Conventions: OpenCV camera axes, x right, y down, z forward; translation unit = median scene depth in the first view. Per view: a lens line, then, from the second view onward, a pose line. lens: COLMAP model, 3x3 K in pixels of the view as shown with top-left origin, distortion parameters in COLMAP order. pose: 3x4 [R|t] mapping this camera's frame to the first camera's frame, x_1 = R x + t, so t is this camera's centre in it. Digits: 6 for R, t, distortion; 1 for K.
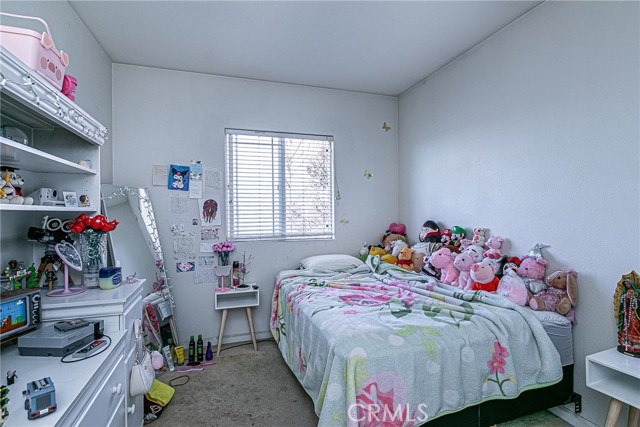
lens RADIAL K [[316.6, 0, 322.3], [0, 316.6, 213.9], [0, 0, 1]] dist [-0.001711, 0.000550]
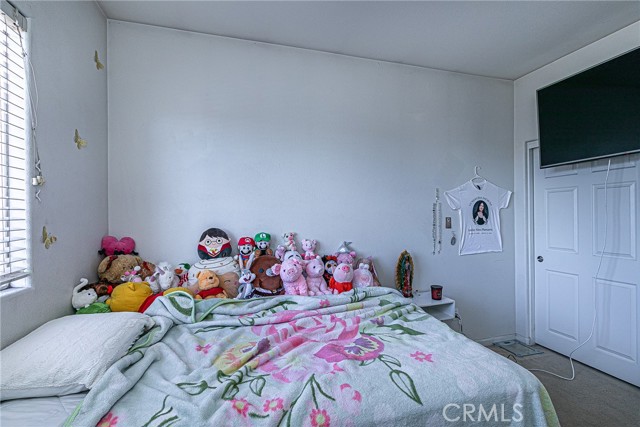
lens RADIAL K [[298.1, 0, 322.1], [0, 298.1, 214.4], [0, 0, 1]] dist [-0.000955, 0.000006]
pose [[0.025380, 0.012837, 0.999595, -0.541343], [0.006390, 0.999895, -0.013003, 0.000286], [-0.999657, 0.006717, 0.025295, 1.116062]]
